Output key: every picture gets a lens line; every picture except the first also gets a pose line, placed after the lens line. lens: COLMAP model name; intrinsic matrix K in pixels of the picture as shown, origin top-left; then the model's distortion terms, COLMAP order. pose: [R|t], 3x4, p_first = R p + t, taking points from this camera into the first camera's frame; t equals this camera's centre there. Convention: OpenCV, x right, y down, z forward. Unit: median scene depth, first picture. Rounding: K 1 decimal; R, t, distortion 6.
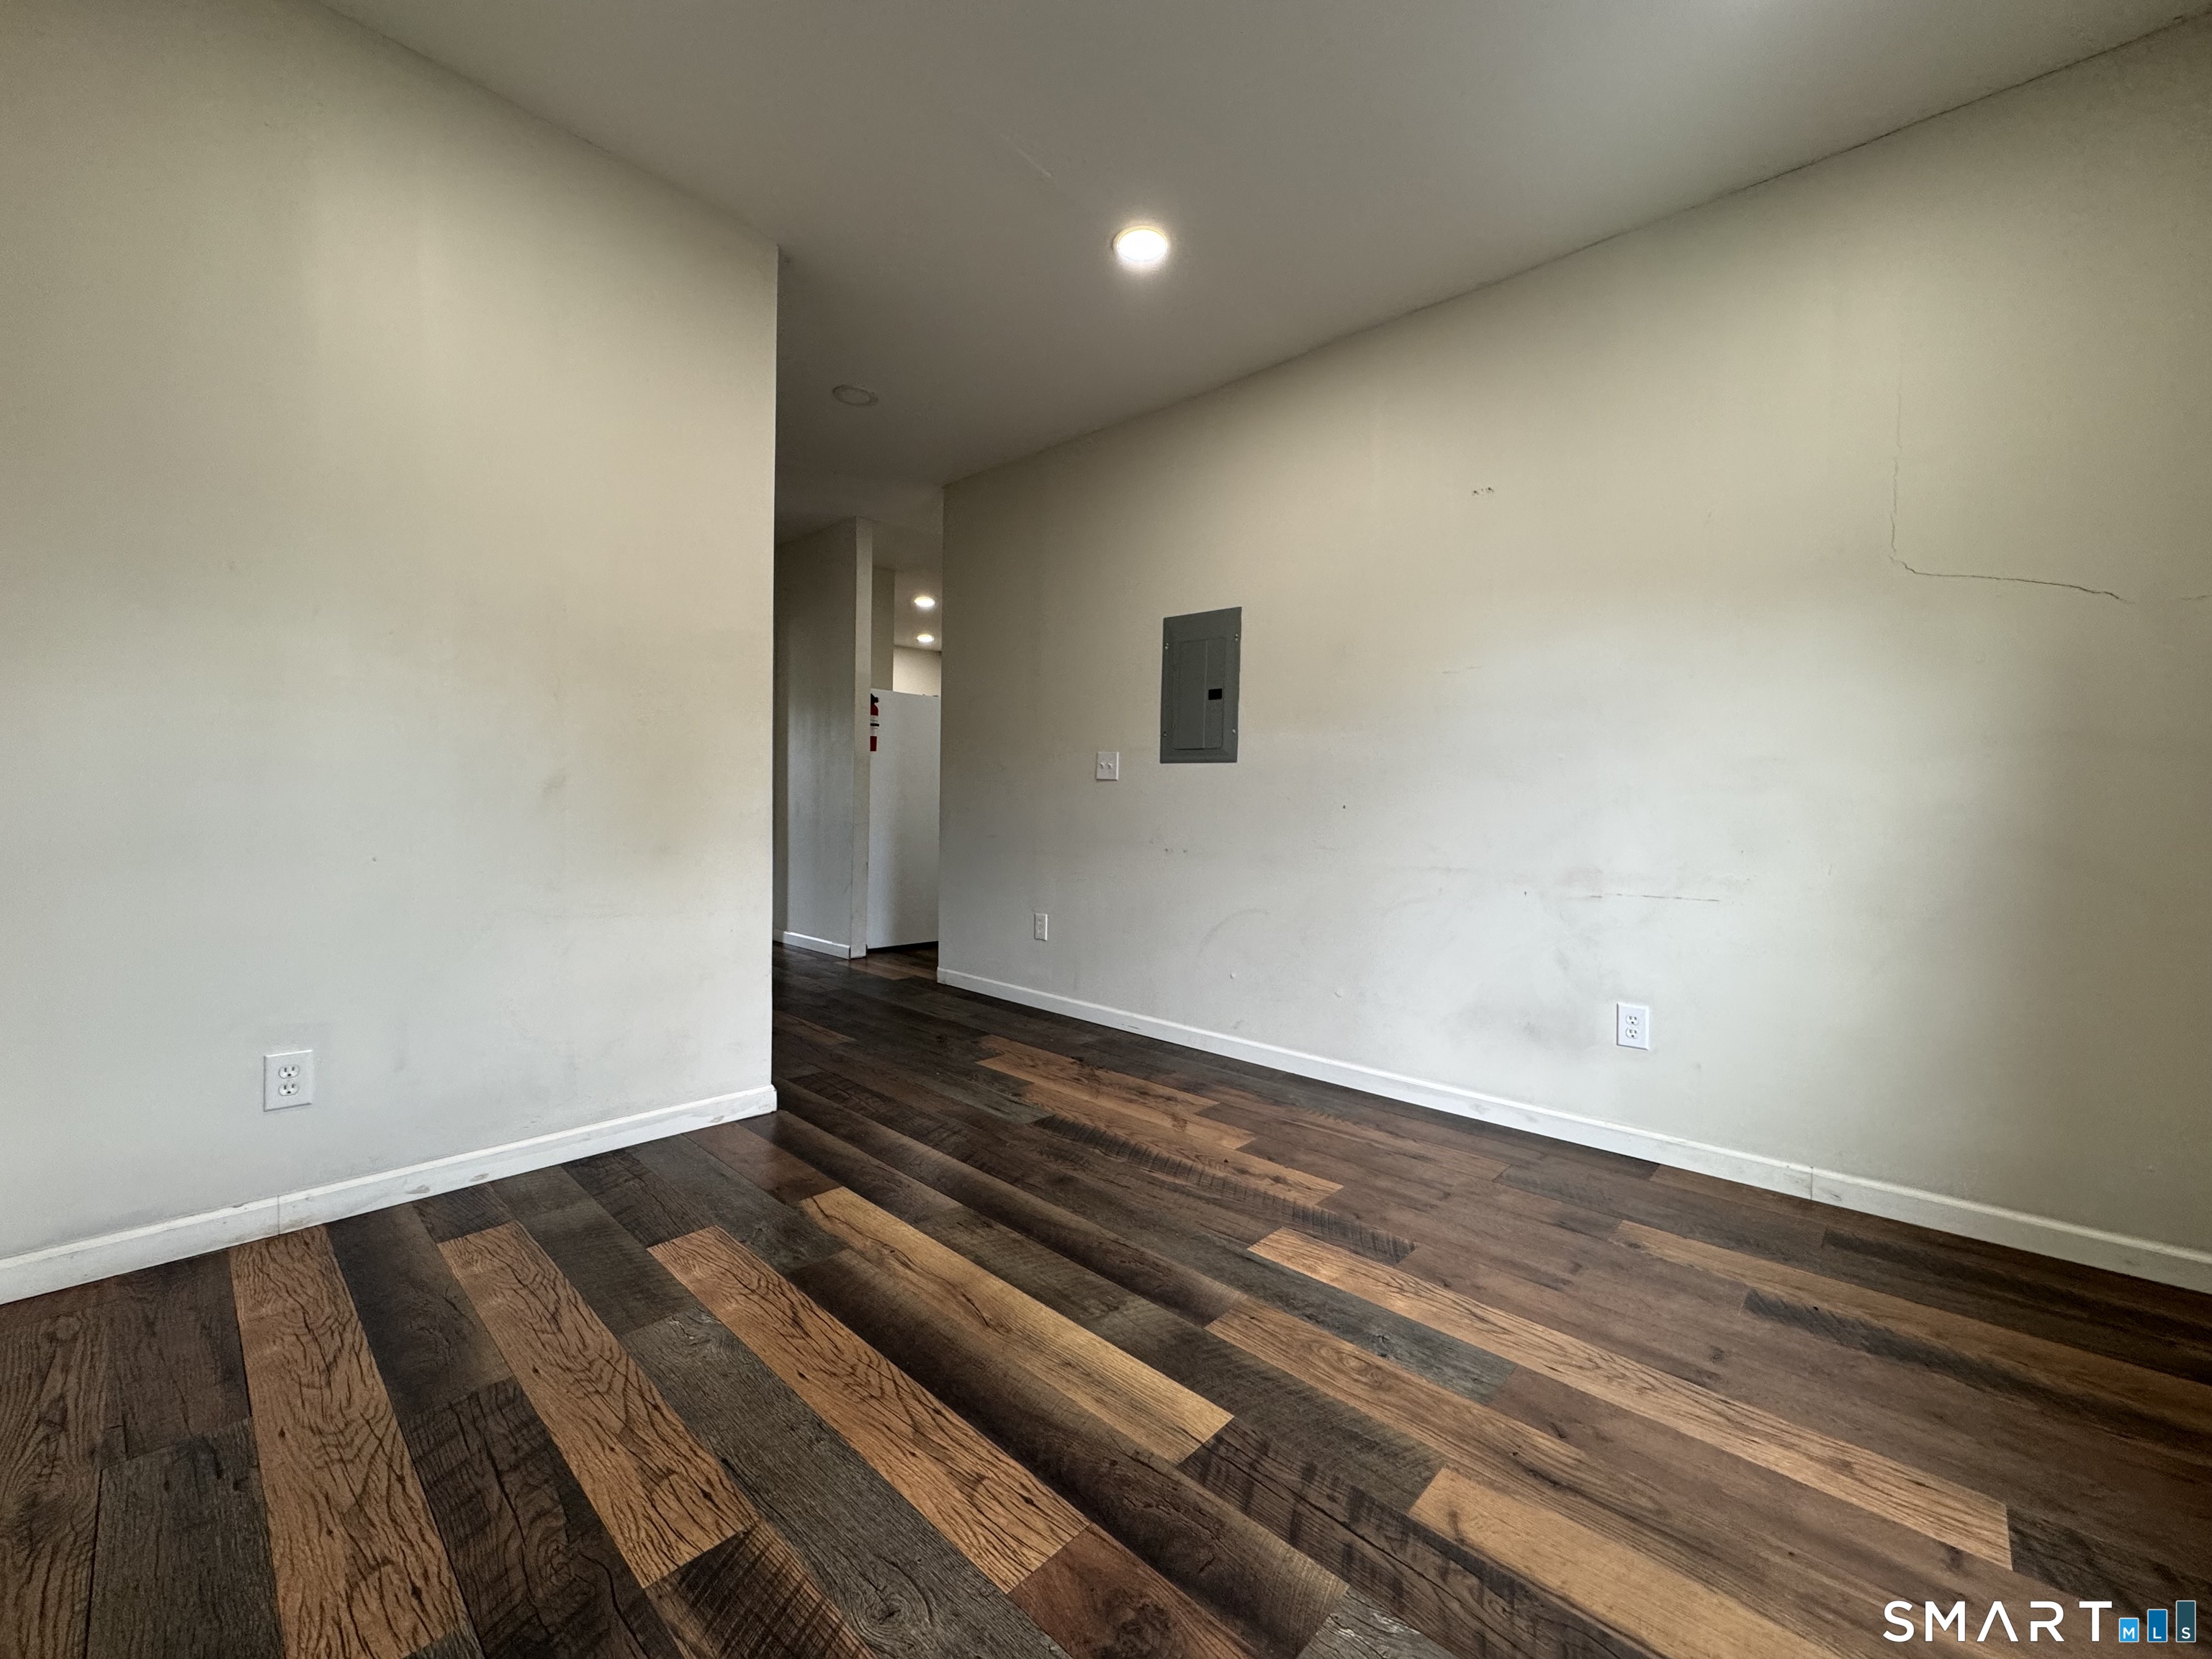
lens RADIAL K [[880.4, 0, 1109.5], [0, 880.4, 827.6], [0, 0, 1]] dist [-0.001554, -0.000190]
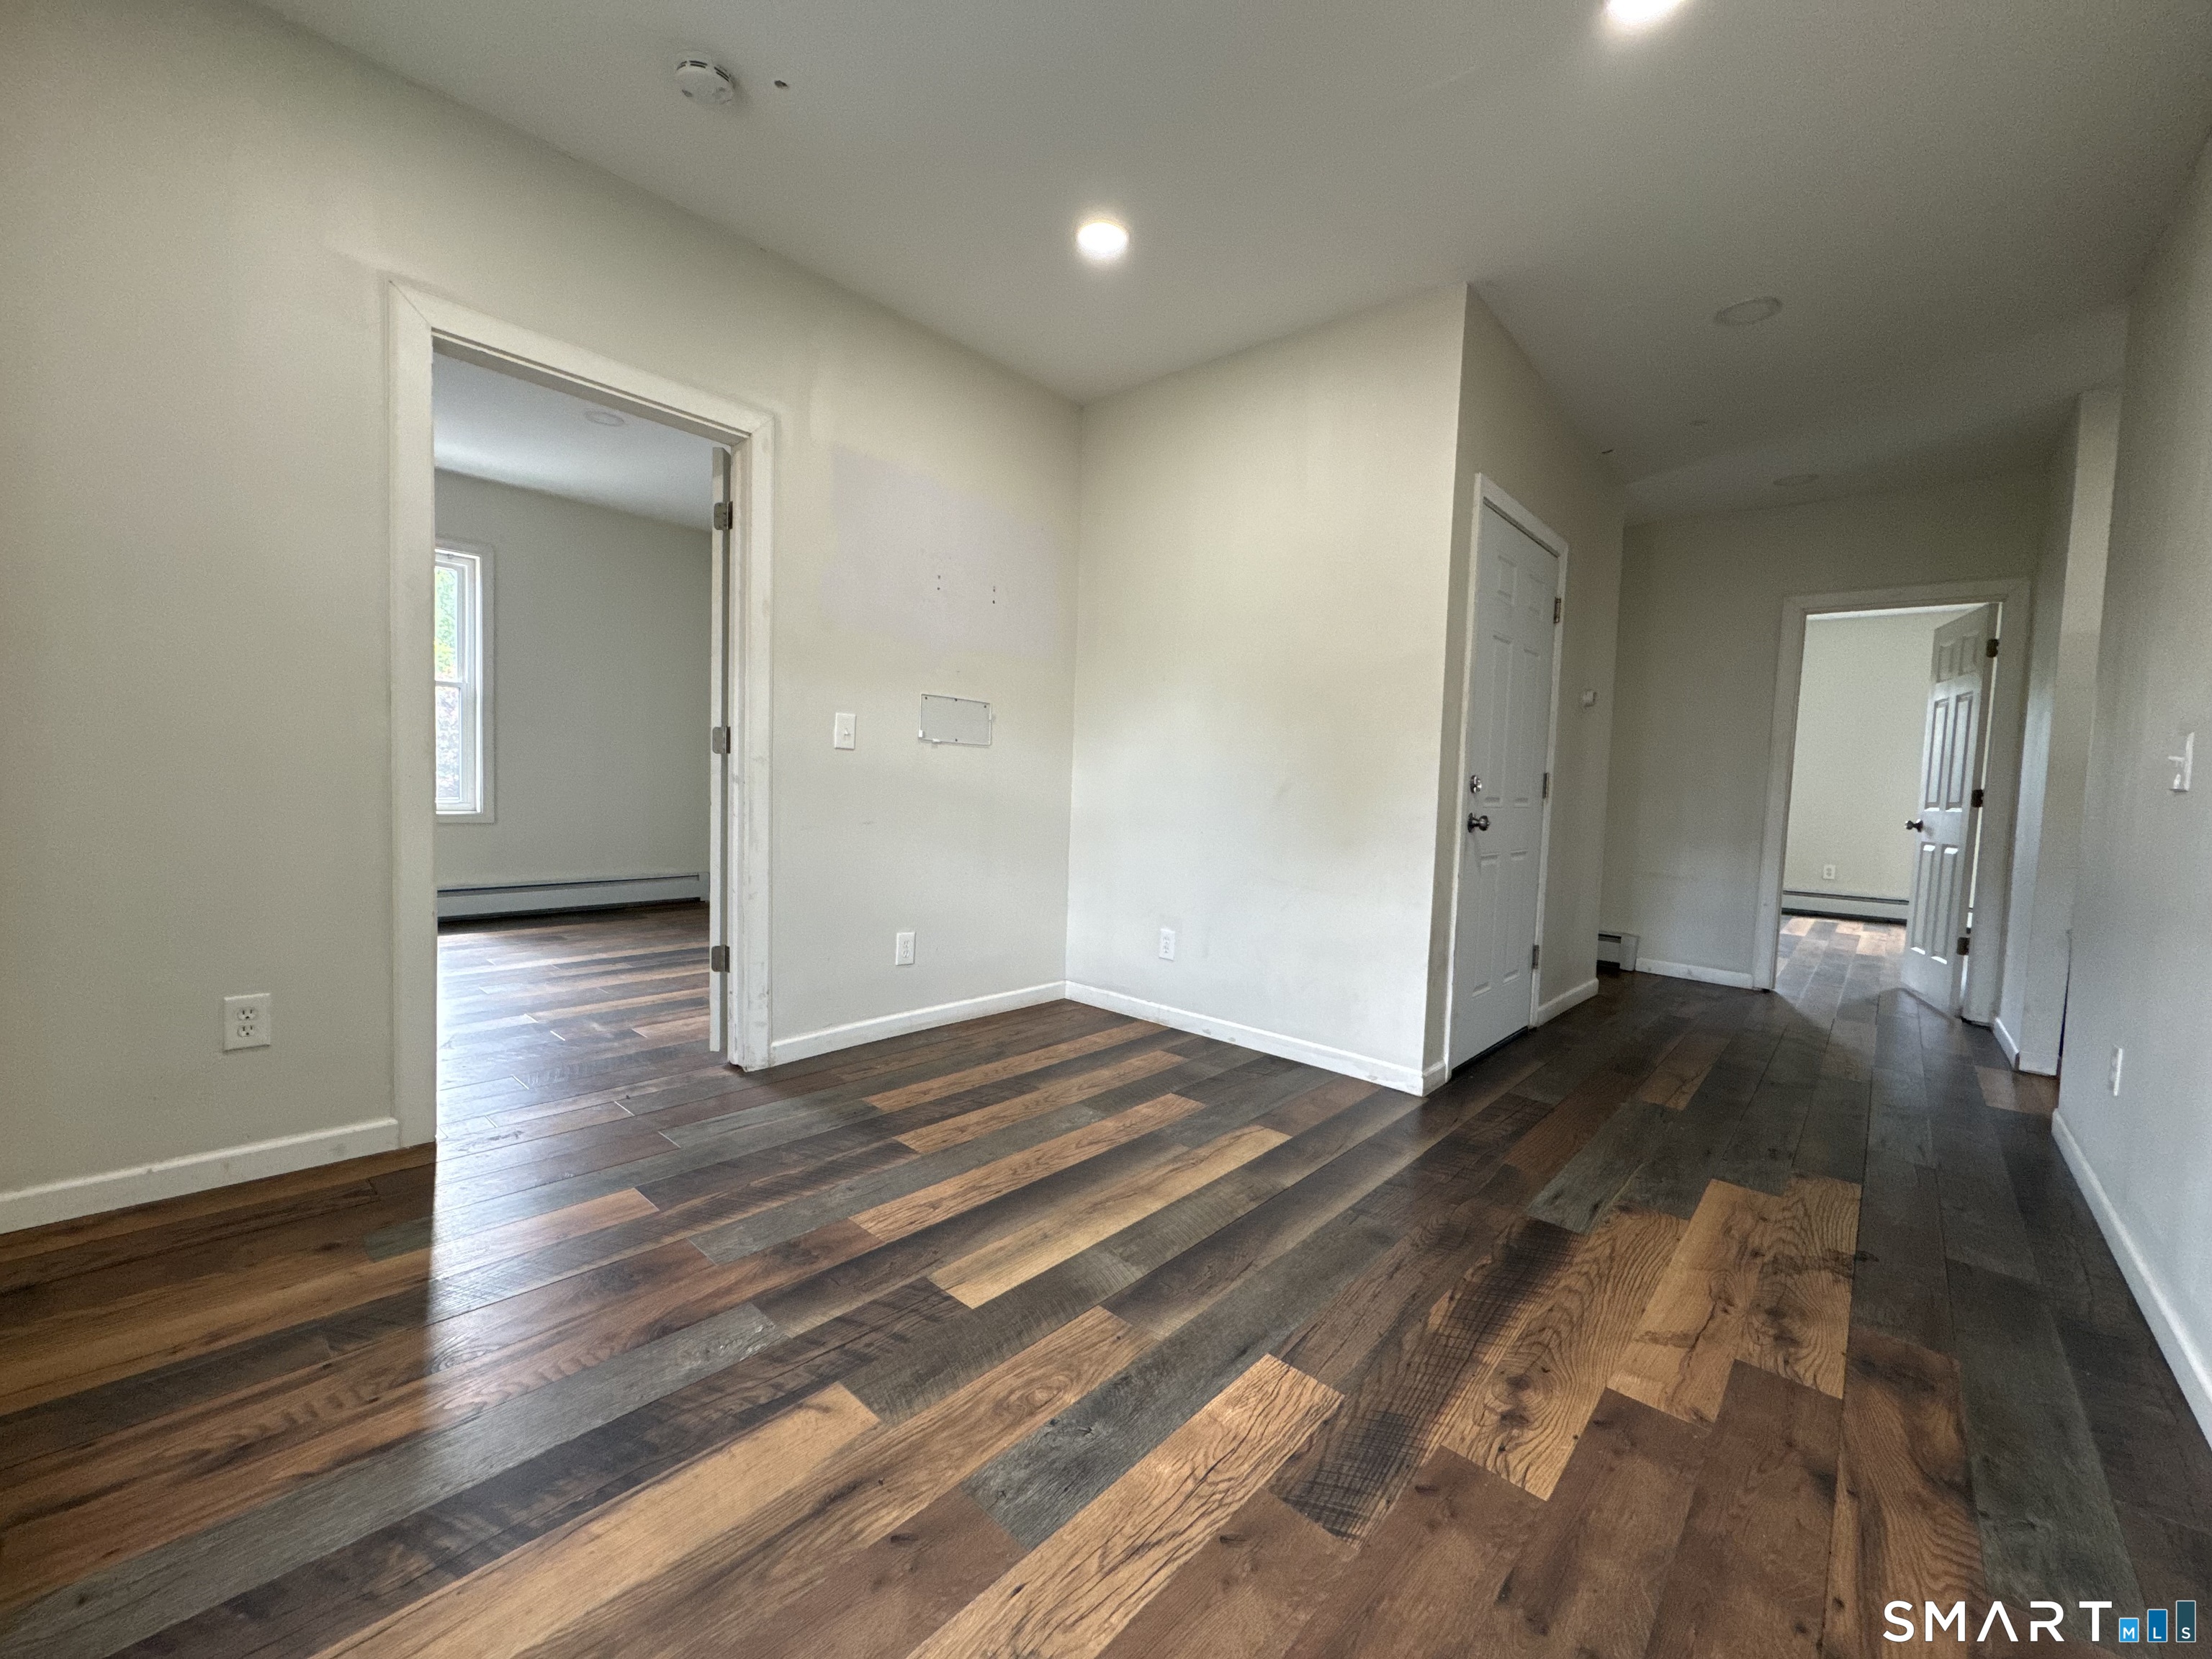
lens RADIAL K [[897.2, 0, 1106.0], [0, 897.2, 829.5], [0, 0, 1]] dist [-0.001048, 0.000135]
pose [[0.010536, 0.032899, -0.999403, 1.069095], [-0.069612, 0.997058, 0.032088, -0.010150], [0.997519, 0.069232, 0.012795, 0.912987]]
